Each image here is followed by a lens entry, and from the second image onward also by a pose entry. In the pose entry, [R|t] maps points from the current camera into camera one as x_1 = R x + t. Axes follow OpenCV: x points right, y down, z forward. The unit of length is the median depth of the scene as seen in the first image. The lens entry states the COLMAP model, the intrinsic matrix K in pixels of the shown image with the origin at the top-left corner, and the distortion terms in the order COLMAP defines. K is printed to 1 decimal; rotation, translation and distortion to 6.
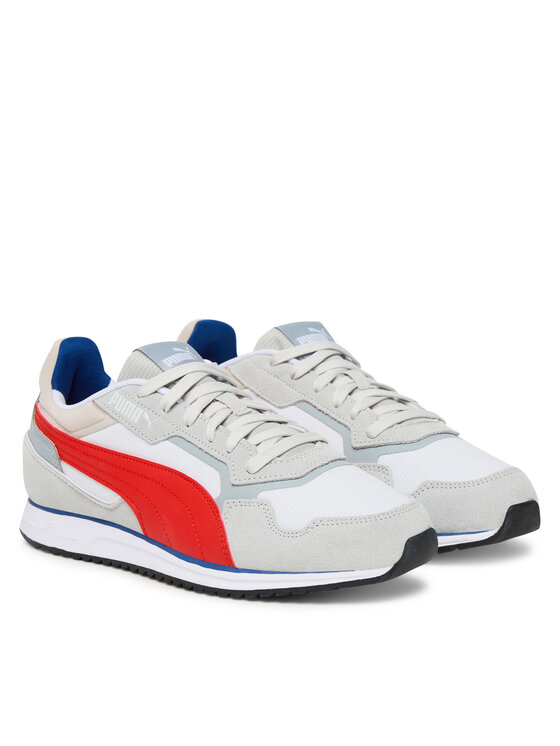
lens RADIAL K [[2174.9, 0, 280.0], [0, 2174.9, 373.0], [0, 0, 1]] dist [0.141538, 0.262056]
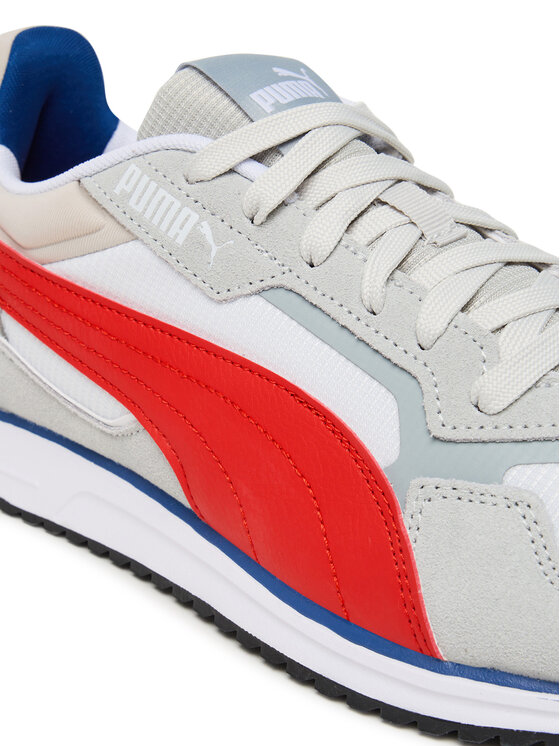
lens RADIAL K [[1528.2, 0, 280.0], [0, 1528.2, 373.0], [0, 0, 1]] dist [-0.217715, -0.233571]
pose [[0.997782, 0.046454, 0.047676, -0.060237], [-0.054656, 0.980564, 0.188432, -0.008549], [-0.037996, -0.190620, 0.980928, 0.716835]]
